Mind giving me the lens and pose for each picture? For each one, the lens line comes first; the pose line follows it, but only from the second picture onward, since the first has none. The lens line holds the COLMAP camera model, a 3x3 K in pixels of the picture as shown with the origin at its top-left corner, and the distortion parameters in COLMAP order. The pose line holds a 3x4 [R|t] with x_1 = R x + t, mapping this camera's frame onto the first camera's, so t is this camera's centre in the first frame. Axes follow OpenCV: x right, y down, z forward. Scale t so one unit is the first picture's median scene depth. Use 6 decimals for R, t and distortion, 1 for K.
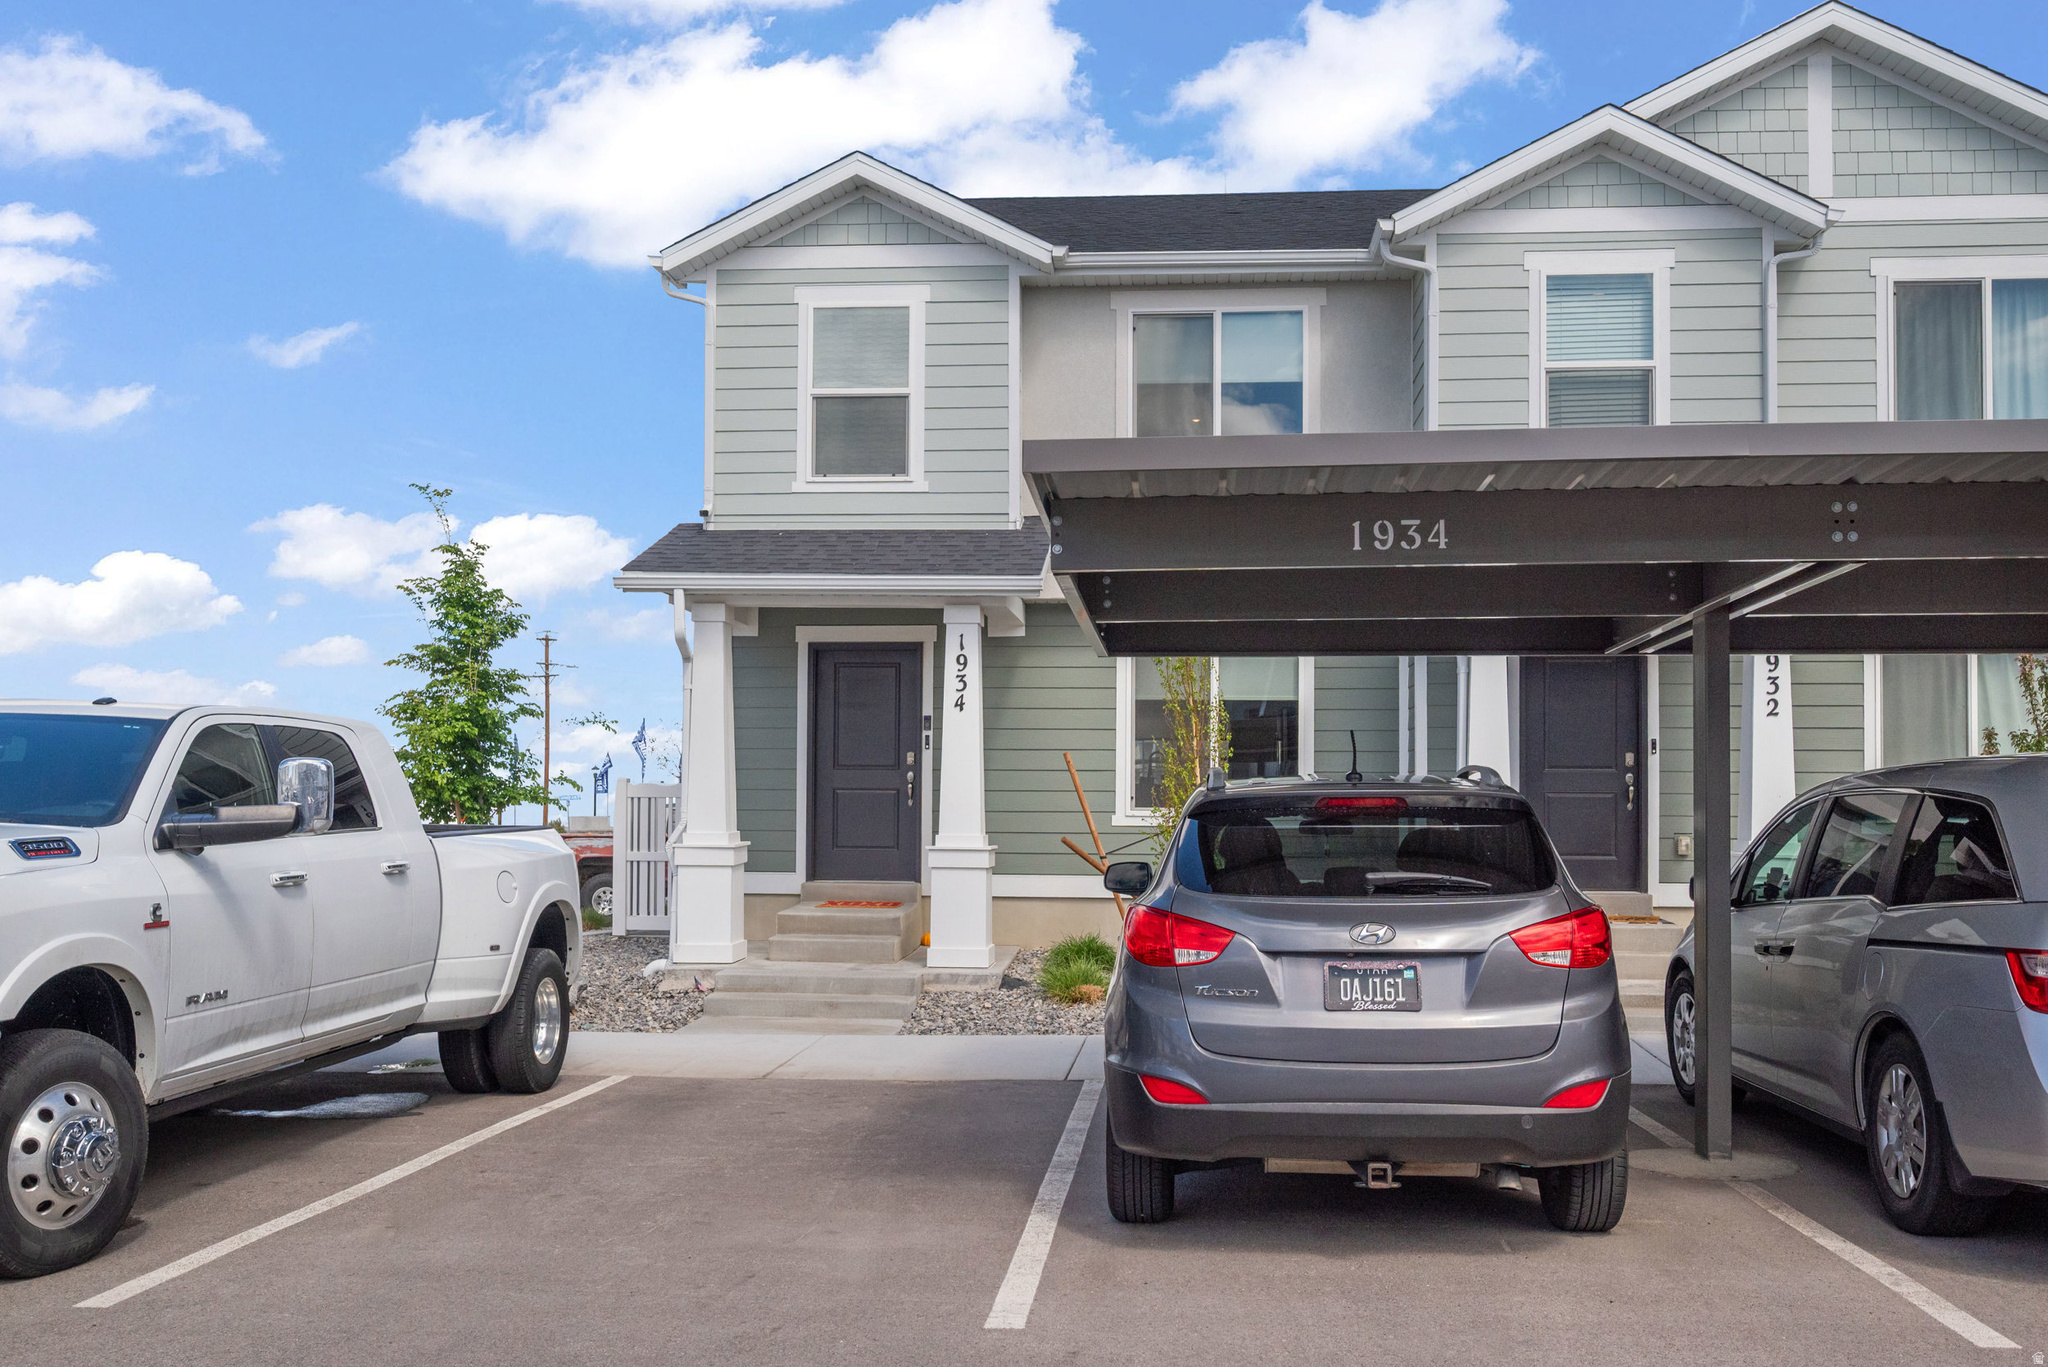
lens RADIAL K [[1841.5, 0, 1028.9], [0, 1841.5, 682.3], [0, 0, 1]] dist [-0.008368, 0.003216]
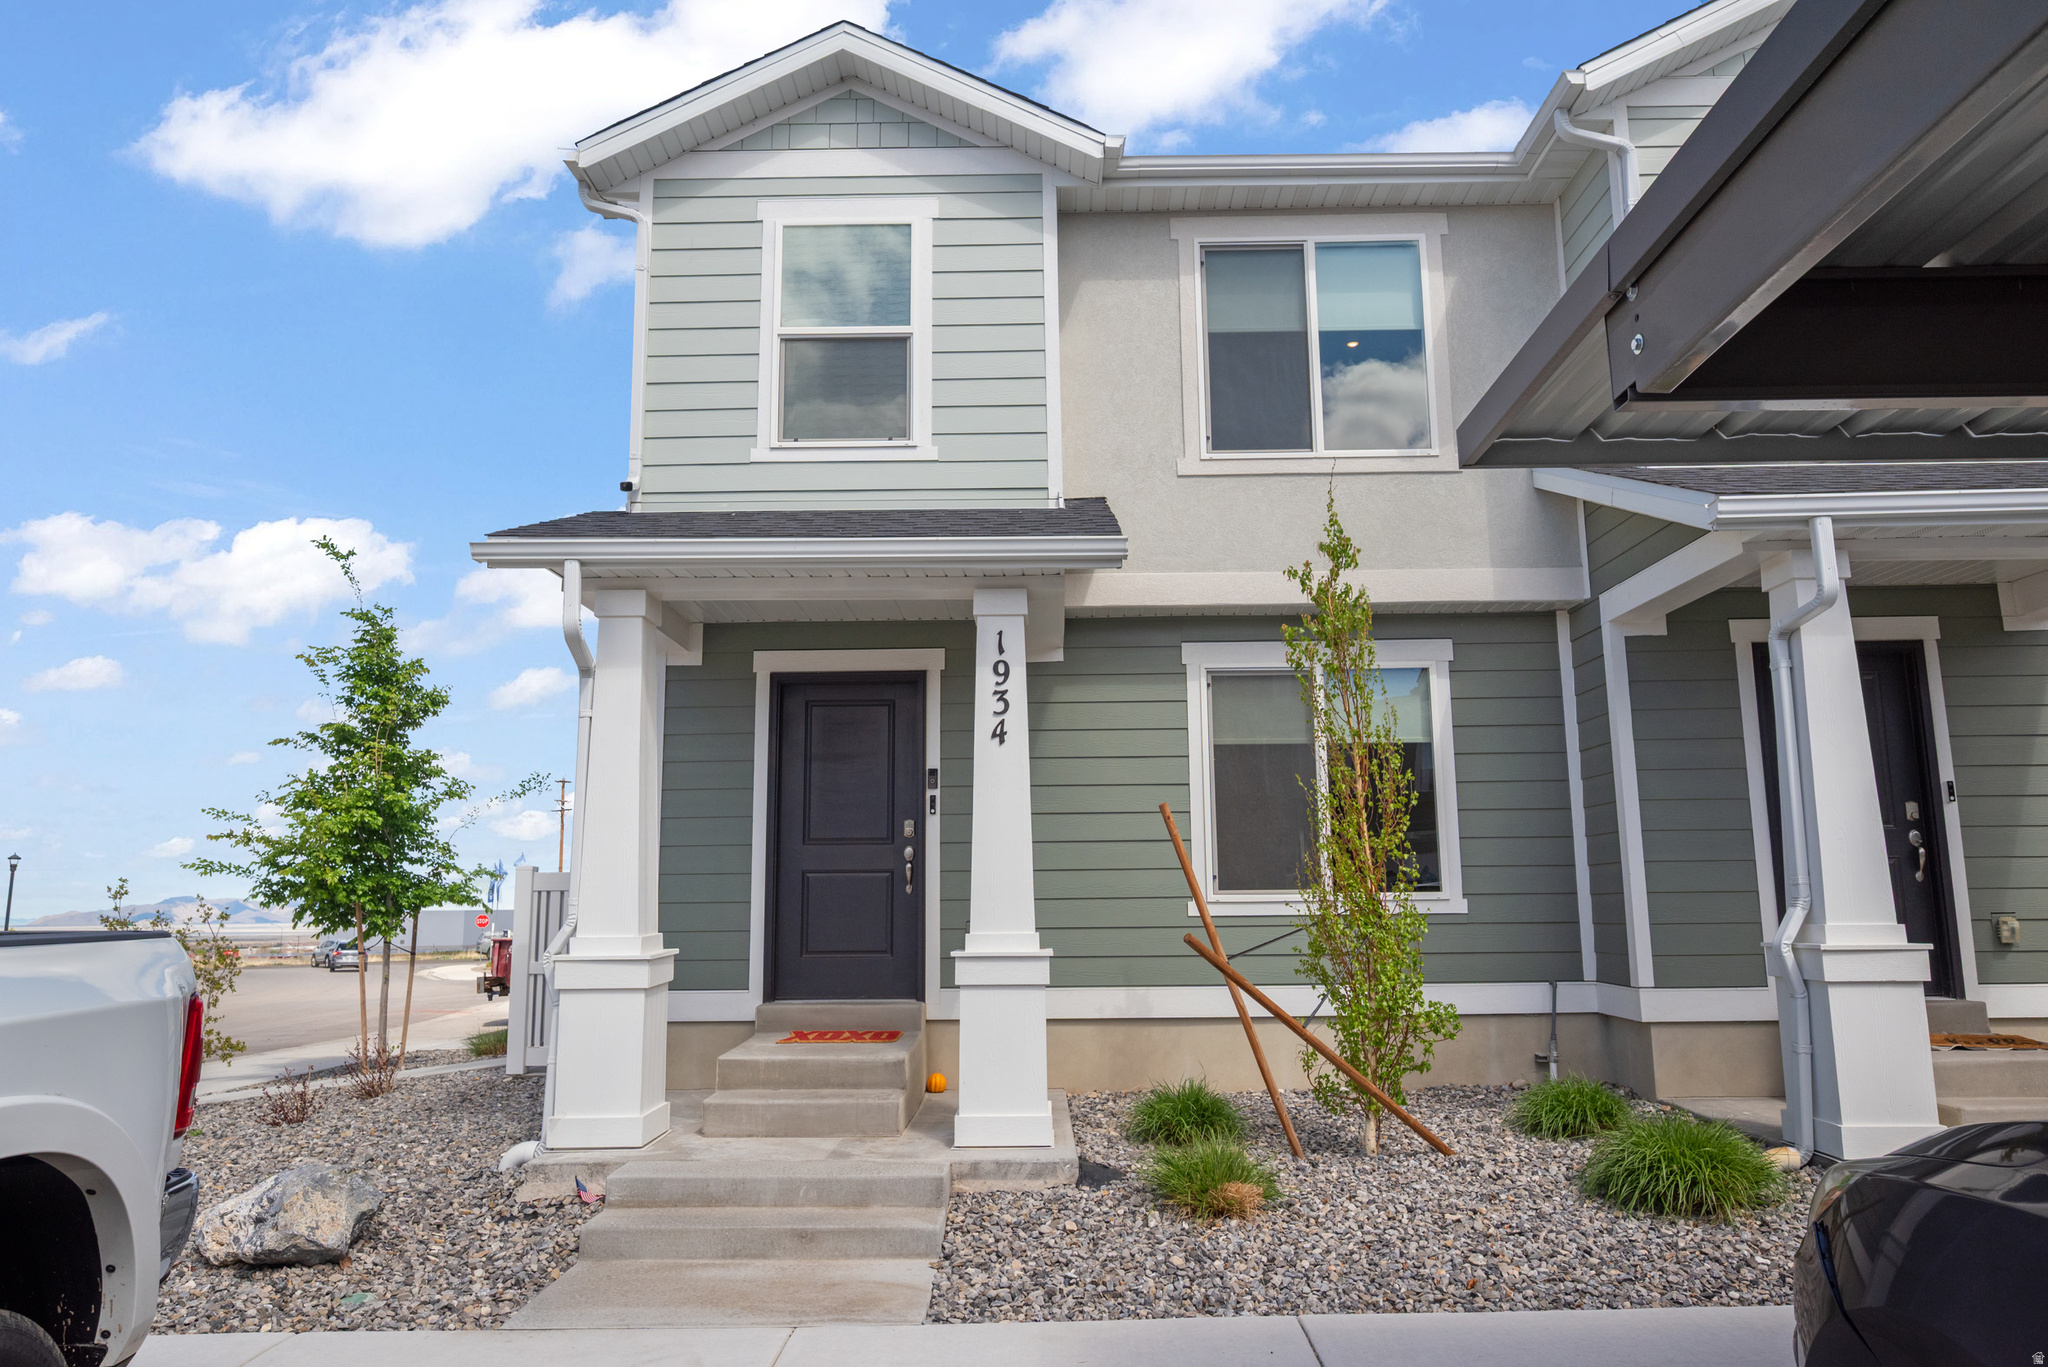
lens RADIAL K [[1202.0, 0, 1017.7], [0, 1202.0, 684.2], [0, 0, 1]] dist [0.004836, 0.000364]
pose [[0.996473, -0.001310, 0.083906, -0.062909], [0.011130, 0.993108, -0.116673, 0.041871], [-0.083175, 0.117195, 0.989620, 0.526693]]
